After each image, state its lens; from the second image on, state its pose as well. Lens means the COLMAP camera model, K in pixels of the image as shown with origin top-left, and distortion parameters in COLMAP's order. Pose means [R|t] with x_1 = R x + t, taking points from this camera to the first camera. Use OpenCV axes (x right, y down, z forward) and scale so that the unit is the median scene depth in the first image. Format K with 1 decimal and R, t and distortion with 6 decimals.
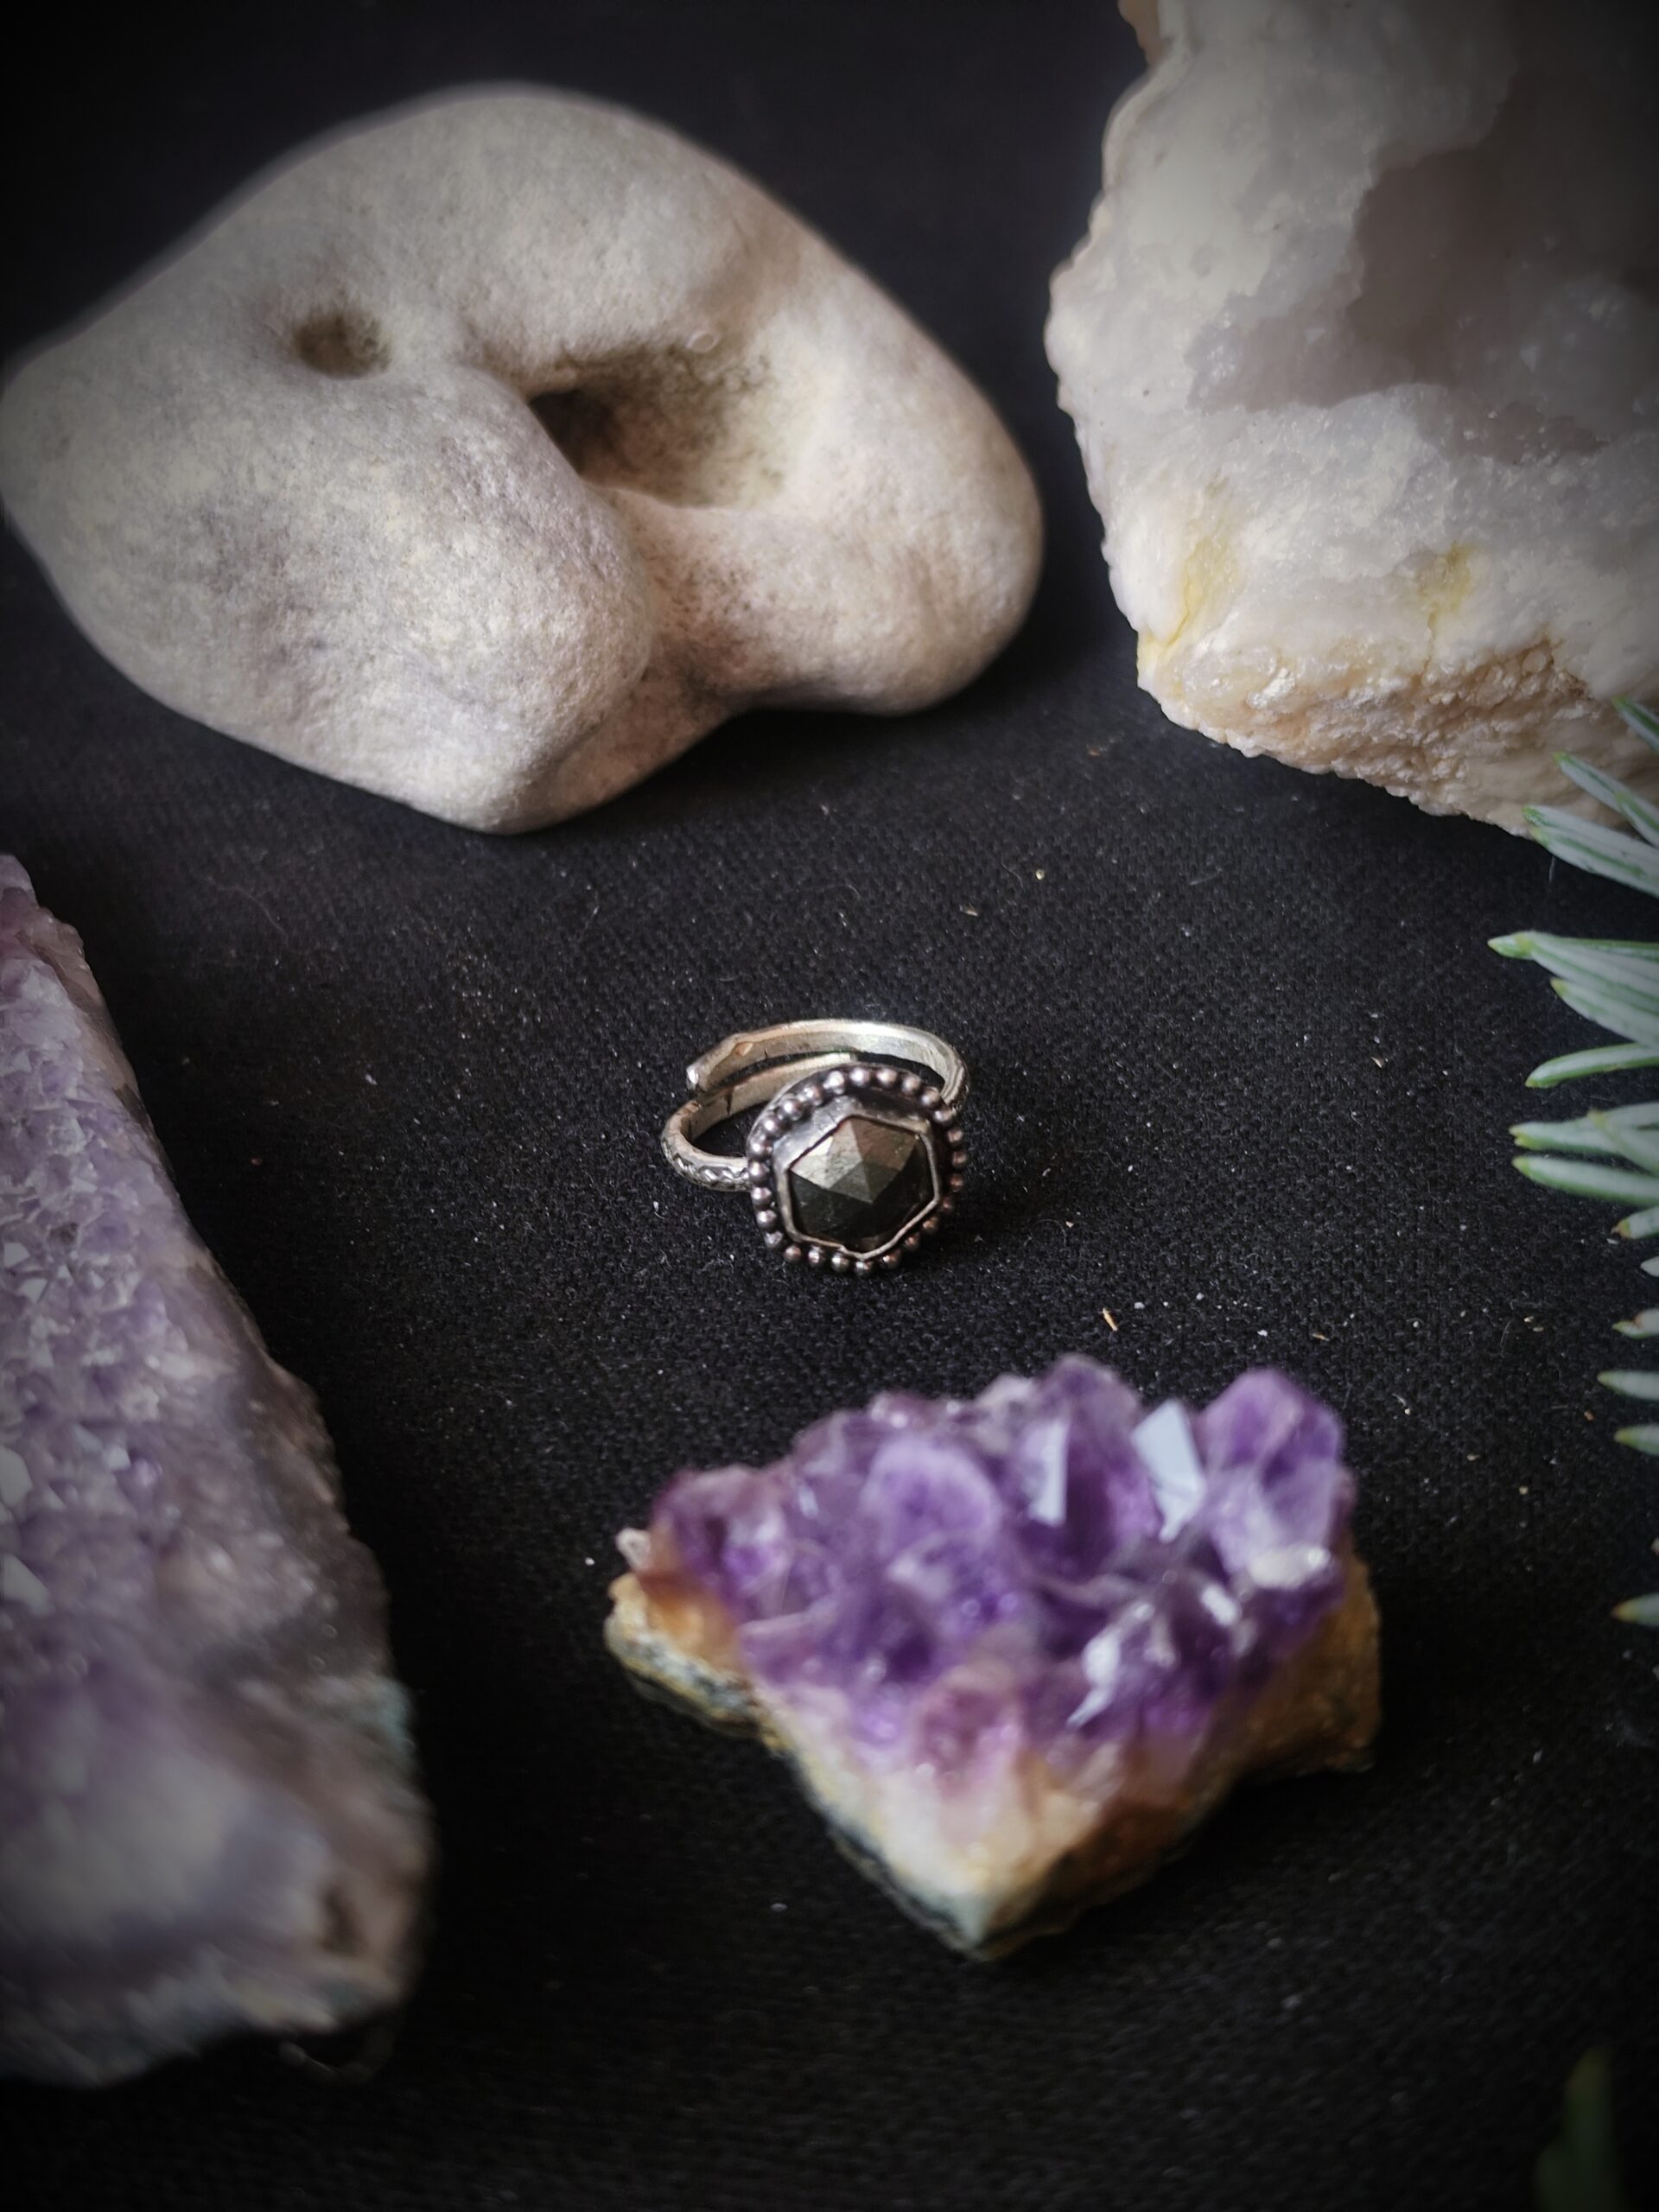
lens RADIAL K [[3129.6, 0, 860.9], [0, 3129.6, 1110.8], [0, 0, 1]] dist [0.102622, -0.705738]
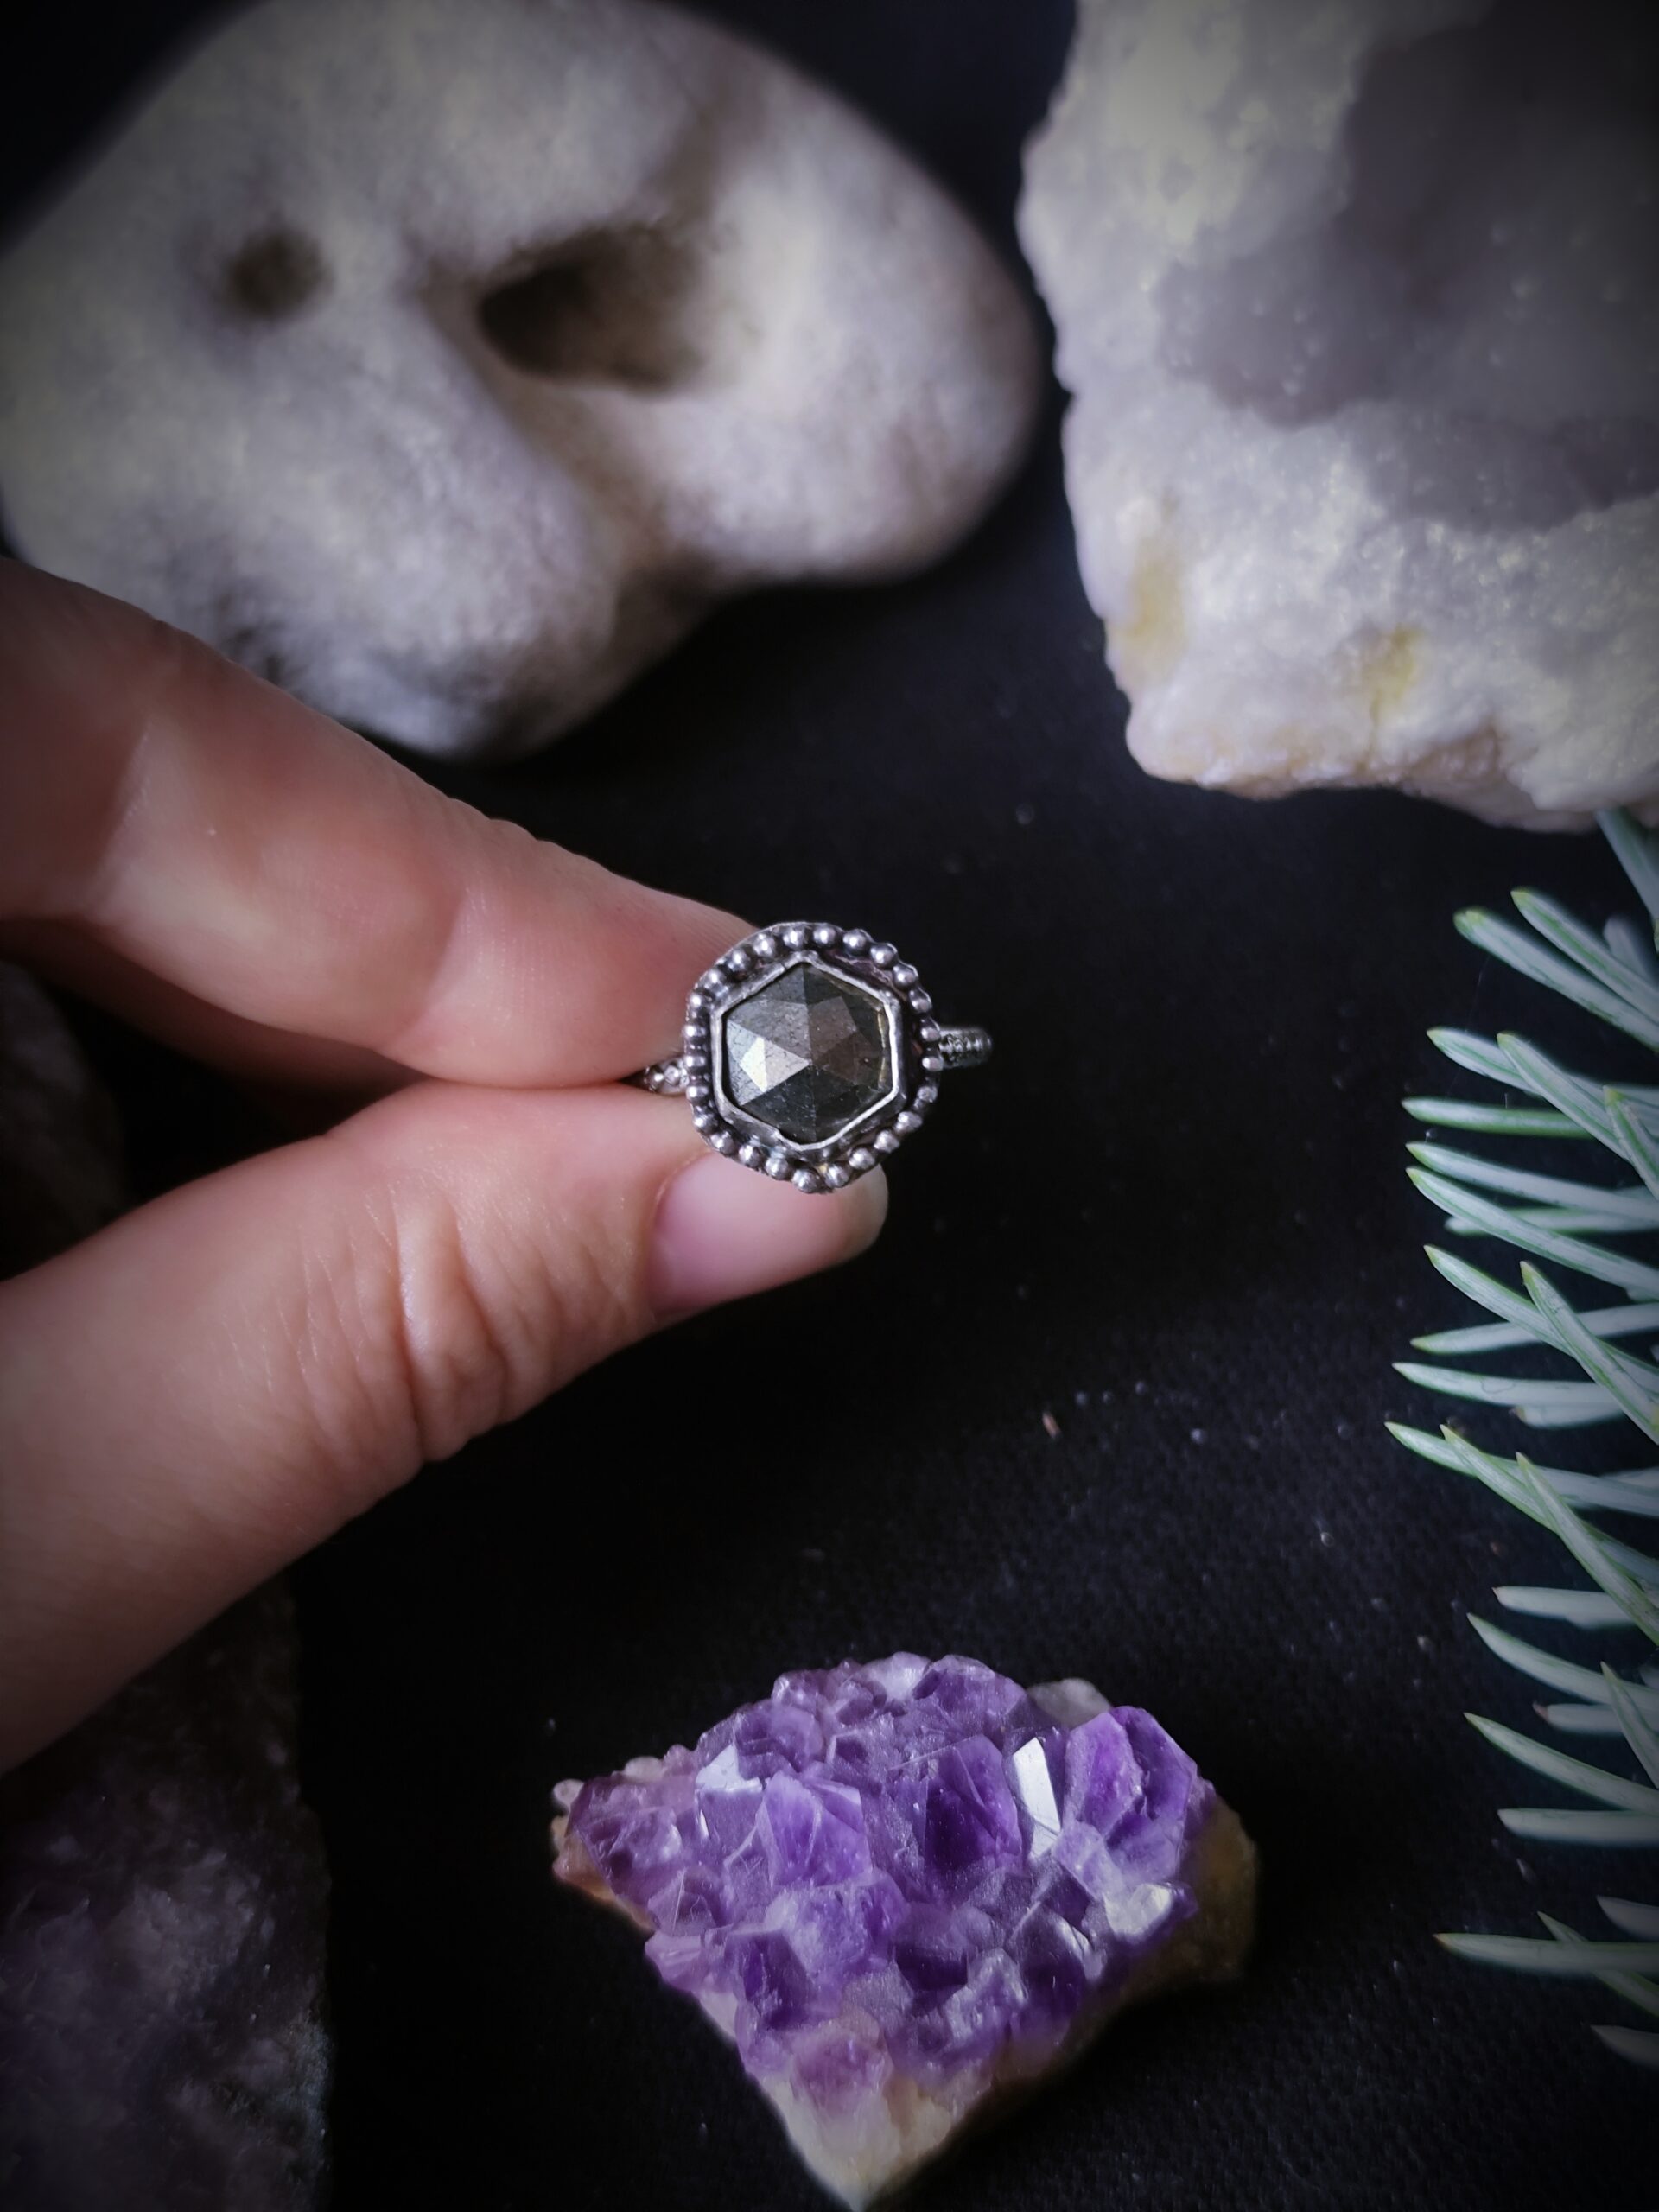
lens RADIAL K [[3129.6, 0, 860.9], [0, 3129.6, 1110.8], [0, 0, 1]] dist [0.102622, -0.705738]
pose [[0.995930, -0.020876, -0.087683, 0.095473], [0.046649, 0.951768, 0.303253, -0.303450], [0.077123, -0.306109, 0.948867, 0.029684]]
